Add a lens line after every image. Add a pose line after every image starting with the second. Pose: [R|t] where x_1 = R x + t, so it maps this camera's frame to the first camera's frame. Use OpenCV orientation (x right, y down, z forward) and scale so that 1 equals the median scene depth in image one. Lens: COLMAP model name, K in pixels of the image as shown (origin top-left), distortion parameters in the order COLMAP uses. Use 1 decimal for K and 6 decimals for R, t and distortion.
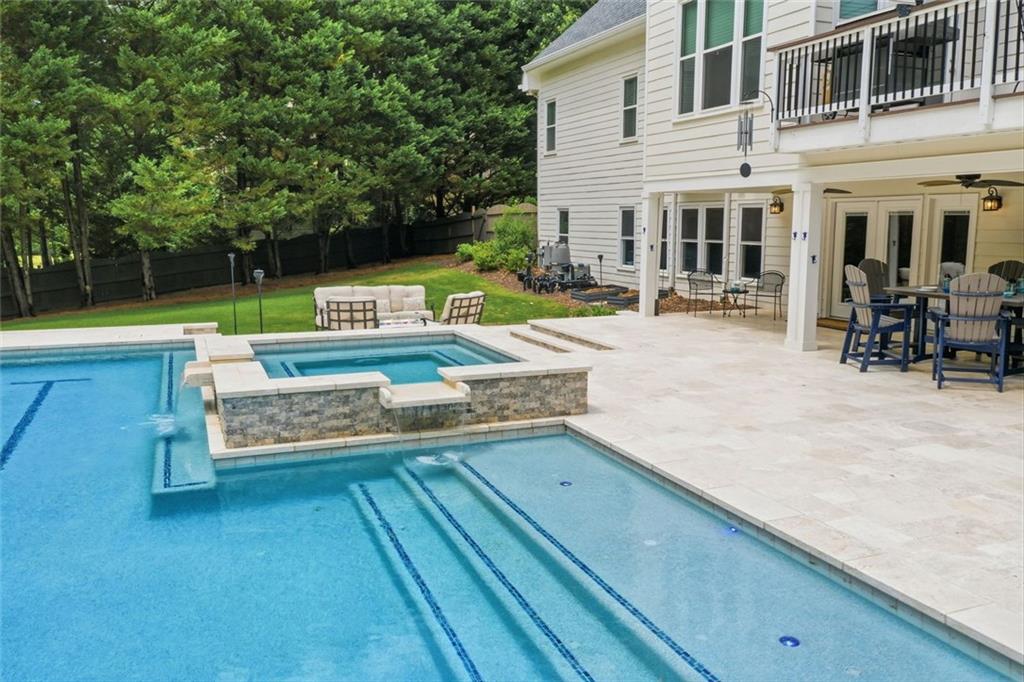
lens RADIAL K [[792.9, 0, 508.7], [0, 792.9, 333.0], [0, 0, 1]] dist [0.007290, 0.006475]
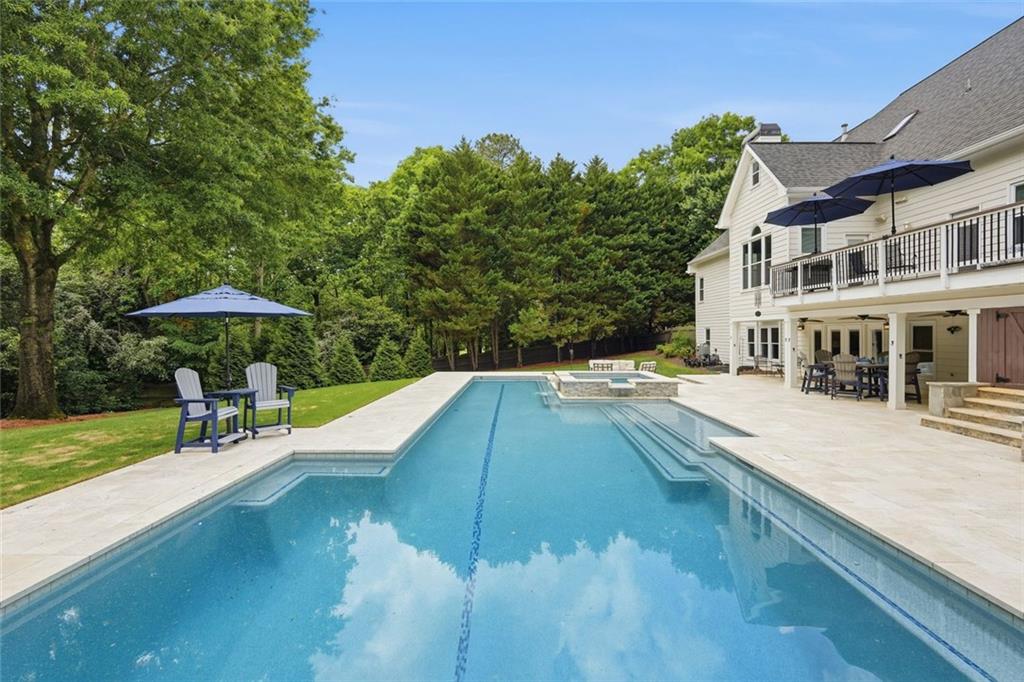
lens RADIAL K [[449.5, 0, 510.6], [0, 449.5, 333.2], [0, 0, 1]] dist [0.000883, -0.000664]
pose [[0.917550, -0.002562, -0.397613, 0.067977], [-0.054076, 0.989884, -0.131167, 0.041818], [0.393927, 0.141853, 0.908130, -0.291910]]
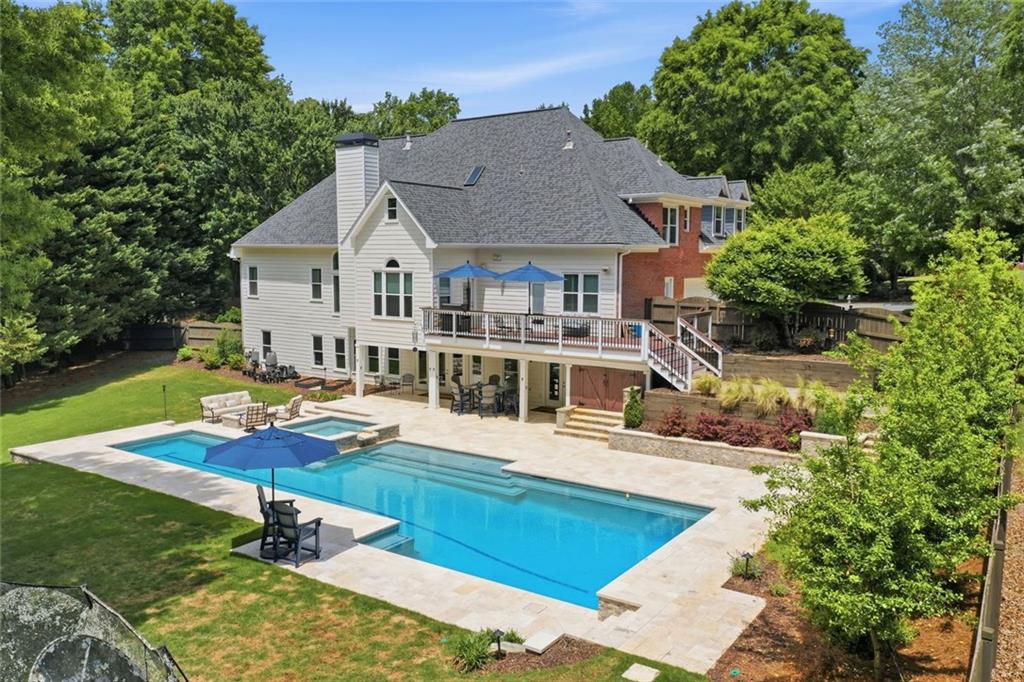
lens RADIAL K [[792.9, 0, 512.2], [0, 792.9, 337.5], [0, 0, 1]] dist [0.007290, 0.006475]
pose [[0.815431, -0.049094, 0.576768, -0.520794], [0.067599, 0.997656, -0.010652, -0.092298], [-0.574893, 0.047675, 0.816838, -0.756349]]
